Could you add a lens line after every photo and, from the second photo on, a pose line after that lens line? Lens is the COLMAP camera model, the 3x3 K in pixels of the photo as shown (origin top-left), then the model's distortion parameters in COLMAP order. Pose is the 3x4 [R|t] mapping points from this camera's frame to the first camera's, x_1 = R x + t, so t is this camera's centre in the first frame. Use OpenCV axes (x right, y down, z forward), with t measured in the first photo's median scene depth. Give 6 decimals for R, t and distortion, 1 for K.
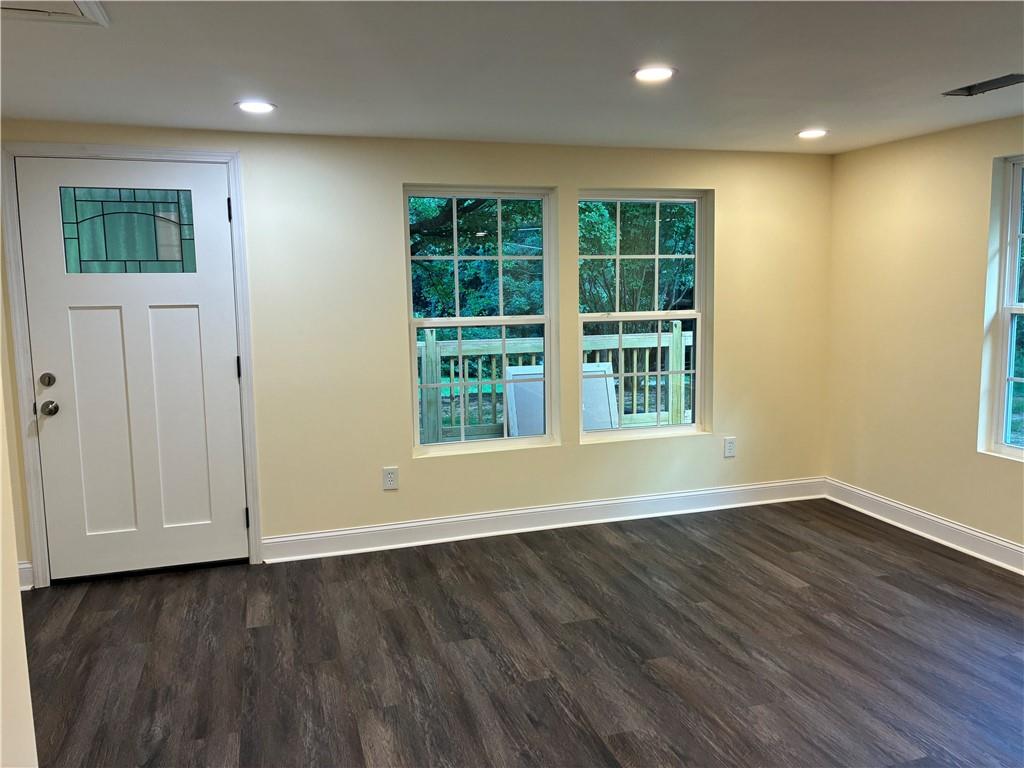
lens RADIAL K [[779.7, 0, 512.3], [0, 779.7, 378.0], [0, 0, 1]] dist [0.032415, -0.006582]
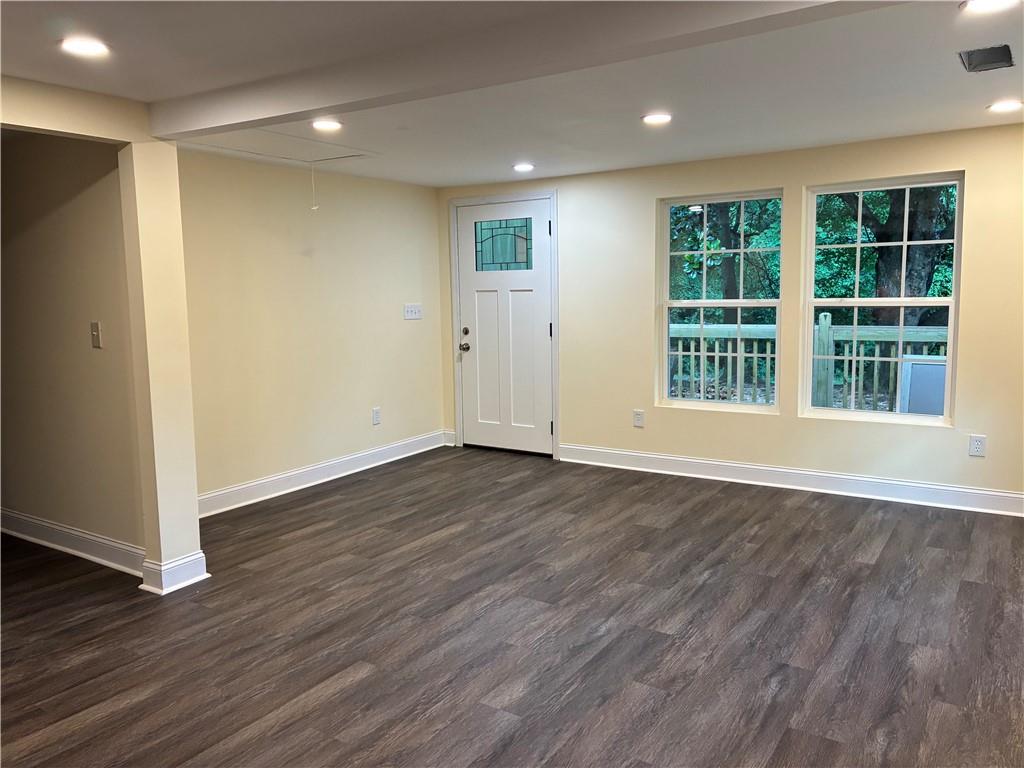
lens RADIAL K [[779.7, 0, 512.3], [0, 779.7, 378.0], [0, 0, 1]] dist [0.032415, -0.006582]
pose [[0.617802, 0.093112, -0.780801, 0.850714], [-0.082043, 0.995178, 0.053762, 0.004691], [0.782042, 0.030845, 0.622462, -0.018790]]
